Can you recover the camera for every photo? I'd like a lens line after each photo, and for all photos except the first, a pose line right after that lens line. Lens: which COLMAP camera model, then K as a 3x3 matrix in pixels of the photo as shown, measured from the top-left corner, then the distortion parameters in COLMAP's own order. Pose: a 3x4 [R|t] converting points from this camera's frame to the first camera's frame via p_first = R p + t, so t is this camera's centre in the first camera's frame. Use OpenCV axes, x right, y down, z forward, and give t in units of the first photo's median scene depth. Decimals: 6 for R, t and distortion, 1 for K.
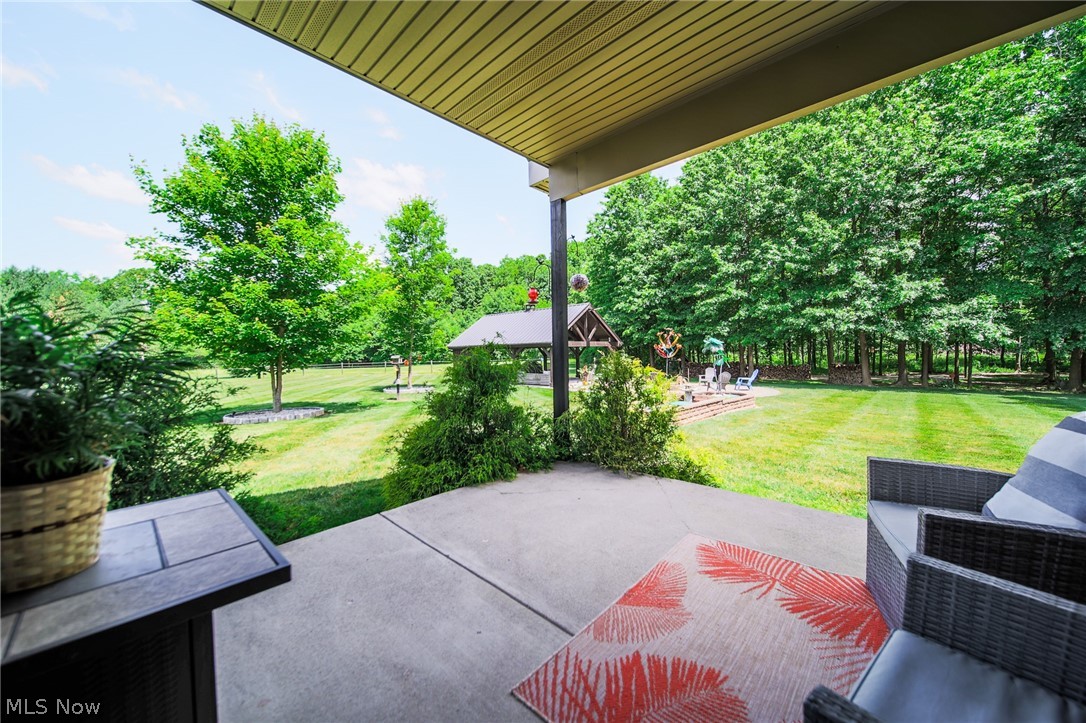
lens RADIAL K [[398.0, 0, 544.4], [0, 398.0, 368.8], [0, 0, 1]] dist [0.000410, 0.000029]
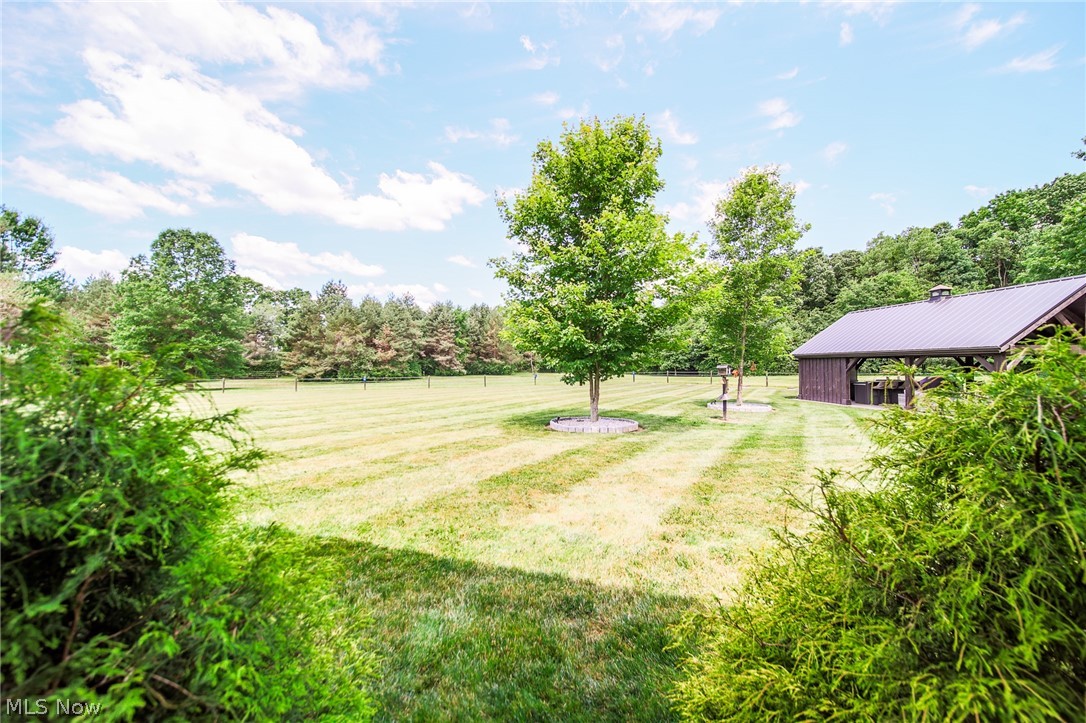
lens RADIAL K [[407.6, 0, 543.5], [0, 407.6, 353.7], [0, 0, 1]] dist [0.001060, 0.000074]
pose [[0.715142, -0.001385, -0.698978, -0.059152], [-0.040221, 0.998260, -0.043129, -0.005753], [0.697821, 0.058957, 0.713842, 0.166935]]
